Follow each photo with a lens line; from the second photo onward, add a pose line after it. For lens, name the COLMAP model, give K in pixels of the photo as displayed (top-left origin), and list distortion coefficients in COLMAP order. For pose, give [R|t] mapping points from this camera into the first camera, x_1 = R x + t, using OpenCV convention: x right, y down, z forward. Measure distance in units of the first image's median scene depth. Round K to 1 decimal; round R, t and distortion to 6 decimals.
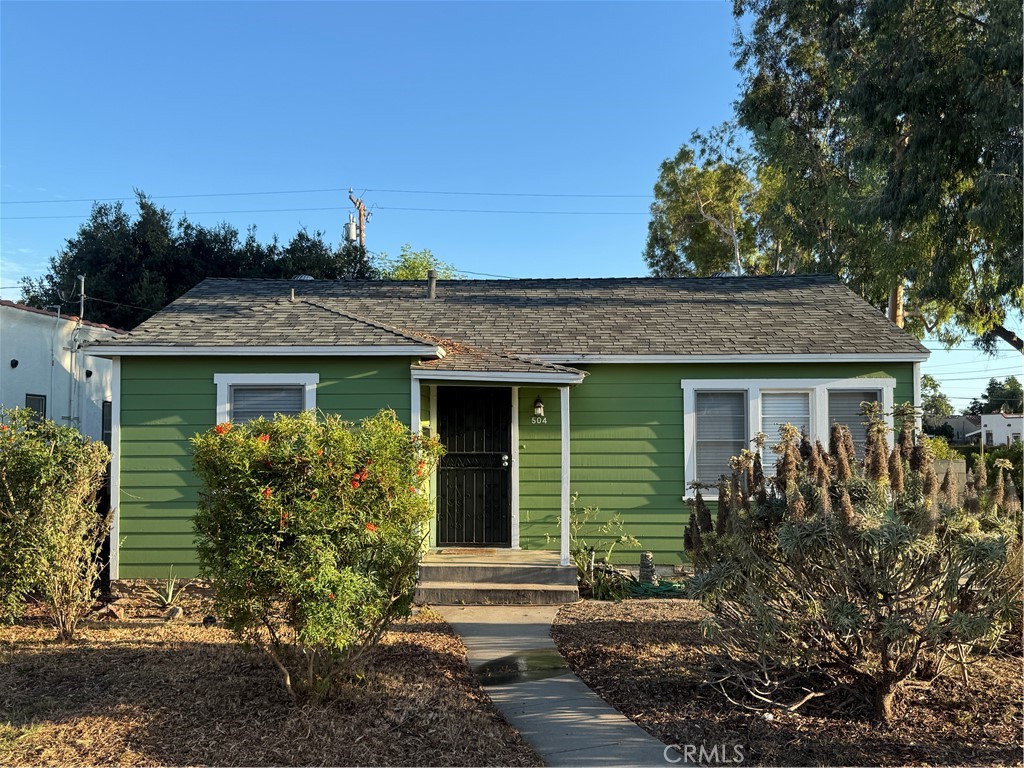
lens RADIAL K [[934.9, 0, 512.0], [0, 934.9, 384.0], [0, 0, 1]] dist [0.153983, -0.268702]
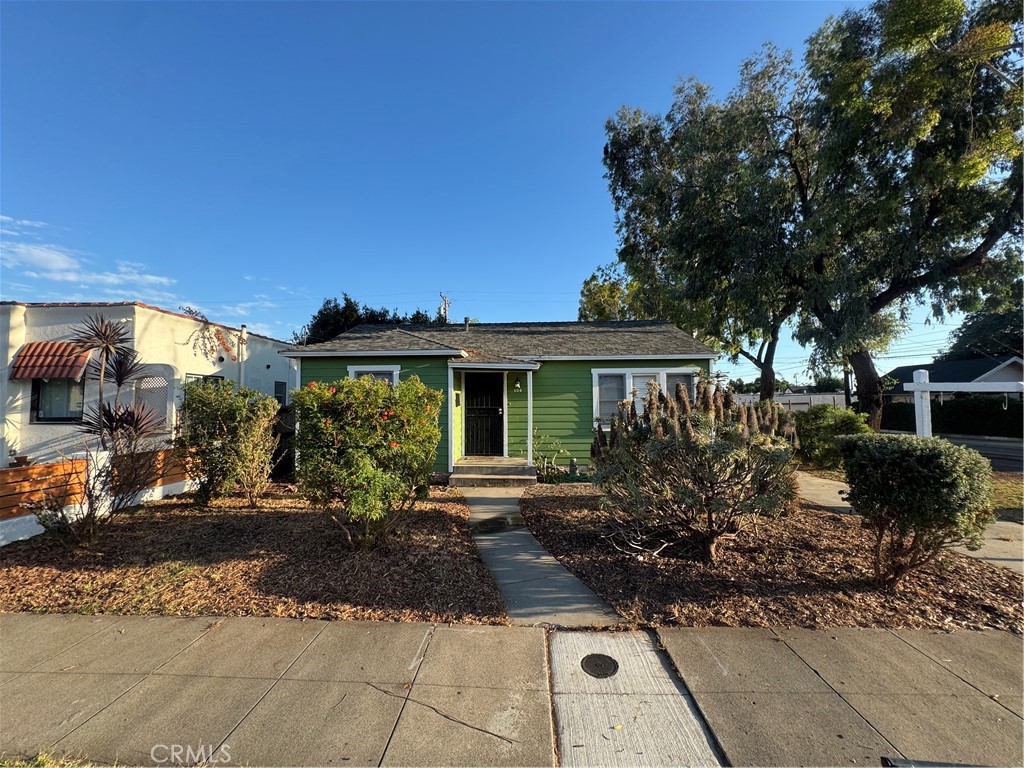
lens RADIAL K [[410.8, 0, 513.5], [0, 410.8, 380.5], [0, 0, 1]] dist [-0.001766, -0.000127]
pose [[0.999847, -0.005527, -0.016595, 0.038134], [0.005385, 0.999949, -0.008569, 0.028391], [0.016642, 0.008478, 0.999826, 0.170326]]
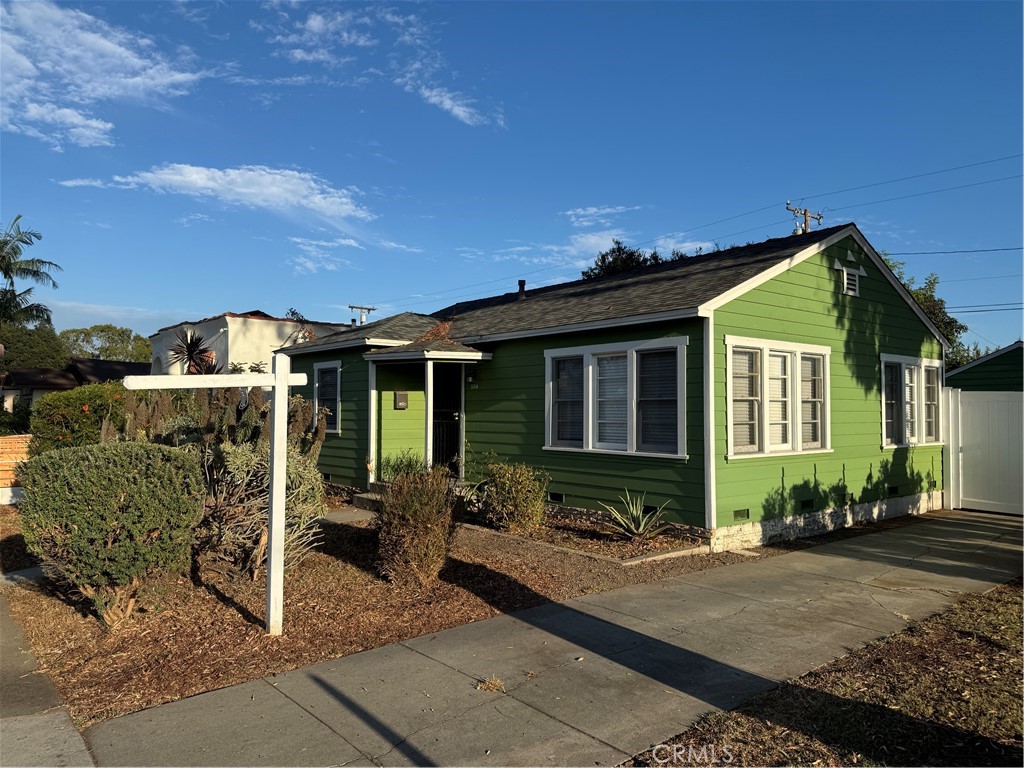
lens RADIAL K [[715.2, 0, 512.0], [0, 715.2, 384.0], [0, 0, 1]] dist [0.001016, 0.000126]
pose [[0.670356, -0.027081, -0.741545, 0.917317], [0.034637, 0.999387, -0.005186, 0.046627], [0.741231, -0.022208, 0.670883, 0.386911]]
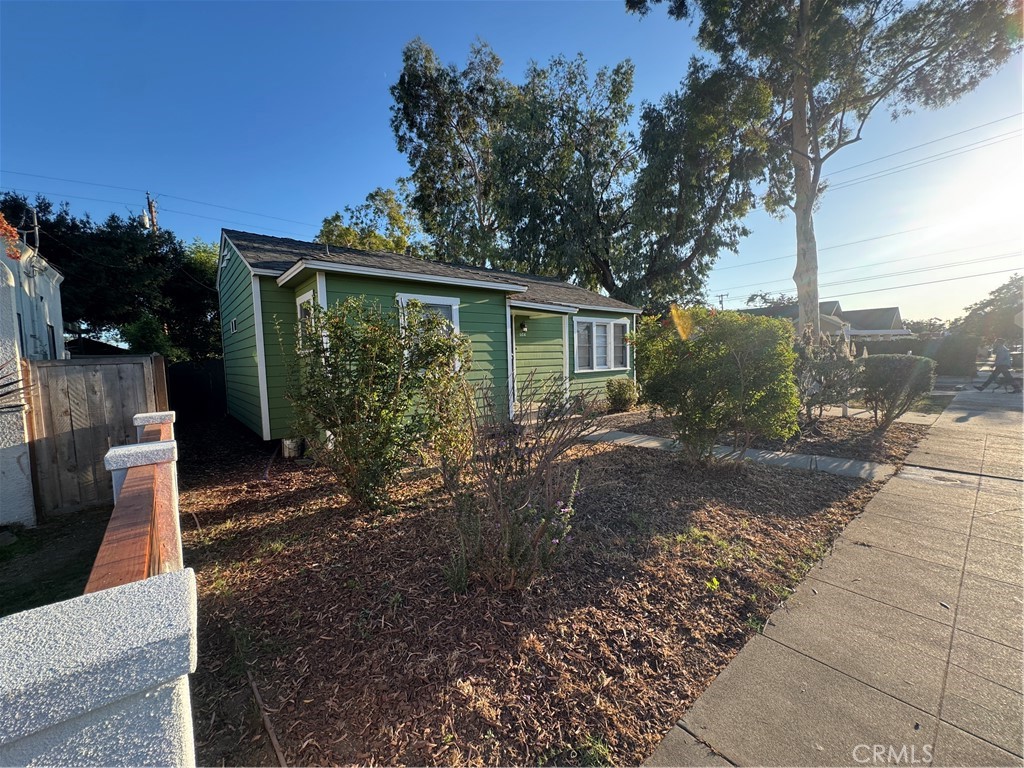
lens RADIAL K [[410.8, 0, 513.5], [0, 410.8, 380.5], [0, 0, 1]] dist [-0.001766, -0.000127]
pose [[0.744792, -0.057074, 0.664851, -0.596894], [-0.007385, 0.995570, 0.093737, 0.059746], [-0.667256, -0.074725, 0.741071, 0.433210]]
